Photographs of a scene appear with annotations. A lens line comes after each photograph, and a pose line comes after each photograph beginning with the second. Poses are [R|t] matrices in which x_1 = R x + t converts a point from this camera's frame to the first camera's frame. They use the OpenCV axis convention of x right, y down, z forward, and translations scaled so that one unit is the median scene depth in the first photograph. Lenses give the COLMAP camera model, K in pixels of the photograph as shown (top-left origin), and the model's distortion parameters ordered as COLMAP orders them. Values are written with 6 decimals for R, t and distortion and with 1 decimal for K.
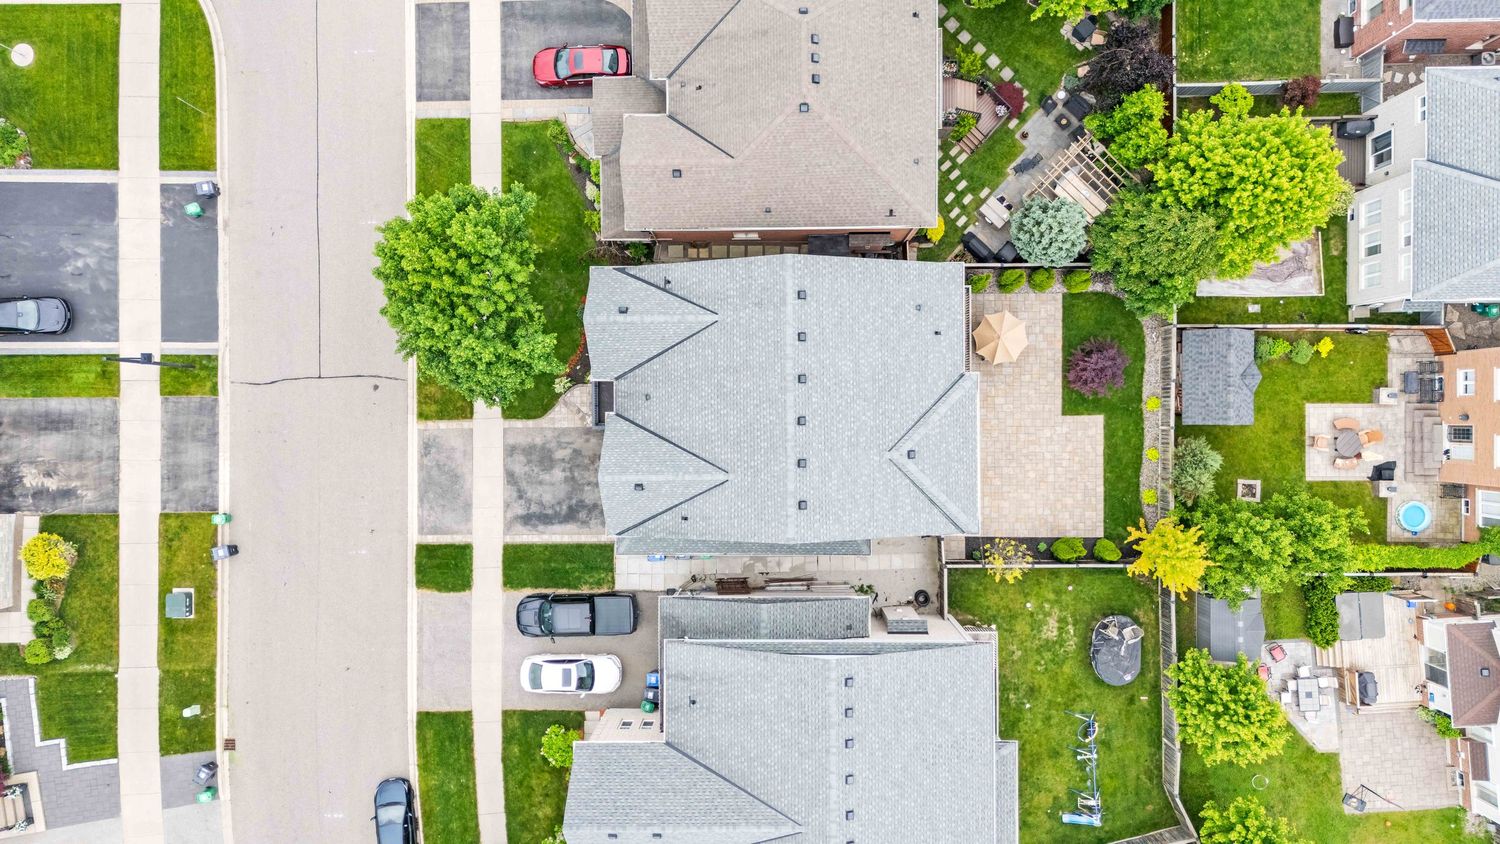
lens RADIAL K [[1100.4, 0, 751.2], [0, 1100.4, 419.1], [0, 0, 1]] dist [0.071175, -0.077953]
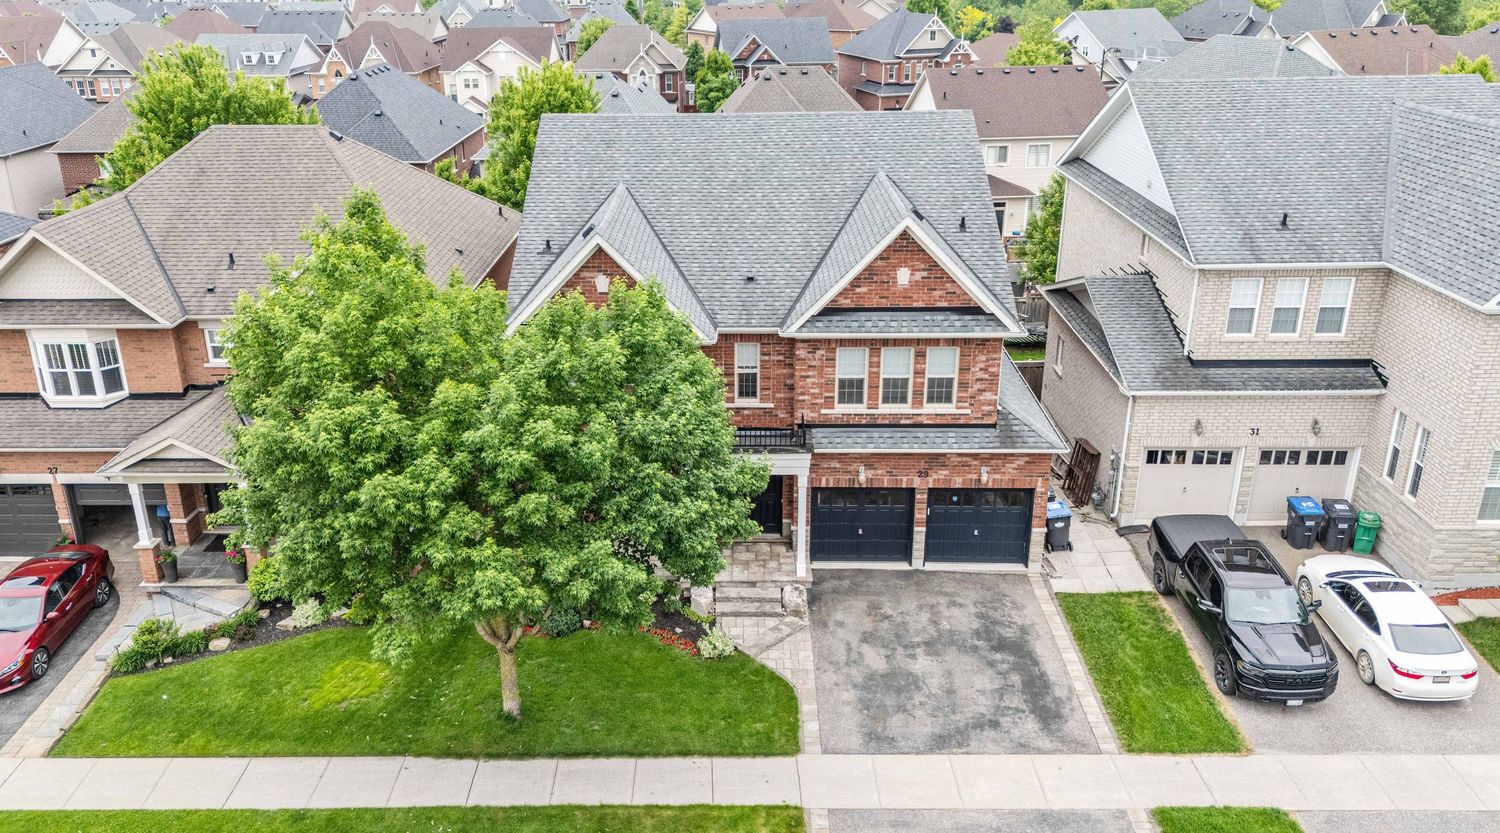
lens RADIAL K [[1188.2, 0, 712.5], [0, 1188.2, 415.7], [0, 0, 1]] dist [0.043992, -0.010735]
pose [[0.034398, -0.339170, 0.940096, -0.576790], [0.999263, -0.004355, -0.038134, -0.013704], [0.017028, 0.940715, 0.338770, 0.742807]]
